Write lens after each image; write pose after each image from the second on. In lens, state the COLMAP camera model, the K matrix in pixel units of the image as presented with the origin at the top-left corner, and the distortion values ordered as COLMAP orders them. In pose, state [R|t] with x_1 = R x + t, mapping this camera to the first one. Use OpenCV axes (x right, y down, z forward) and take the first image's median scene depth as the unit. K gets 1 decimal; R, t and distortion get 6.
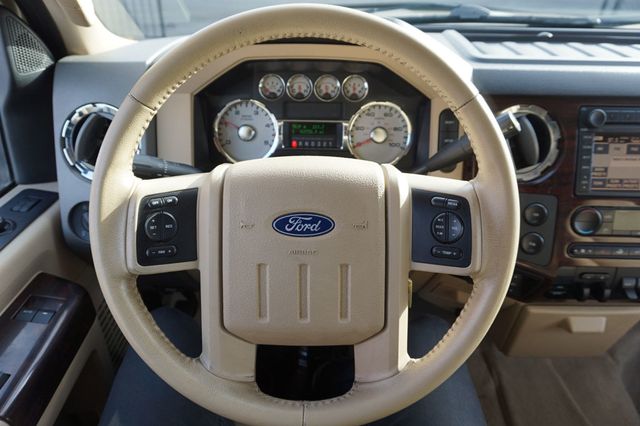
lens RADIAL K [[432.6, 0, 320.0], [0, 432.6, 213.0], [0, 0, 1]] dist [-0.055833, 0.058820]
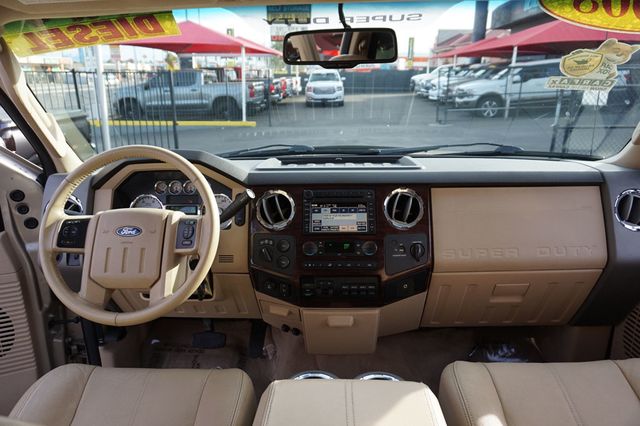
lens RADIAL K [[432.6, 0, 320.0], [0, 432.6, 213.0], [0, 0, 1]] dist [-0.055833, 0.058820]
pose [[0.997652, -0.023913, -0.064184, 0.795357], [0.003070, 0.951747, -0.306867, 0.447358], [0.068425, 0.305949, 0.949586, -0.814657]]
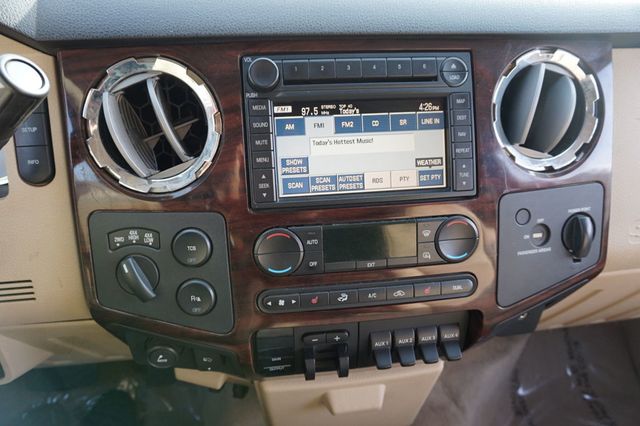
lens RADIAL K [[432.6, 0, 320.0], [0, 432.6, 213.0], [0, 0, 1]] dist [-0.055833, 0.058820]
pose [[0.990014, -0.079264, 0.116574, 0.619308], [0.082373, 0.996357, -0.022091, -0.016590], [-0.114399, 0.031473, 0.992936, 0.412240]]
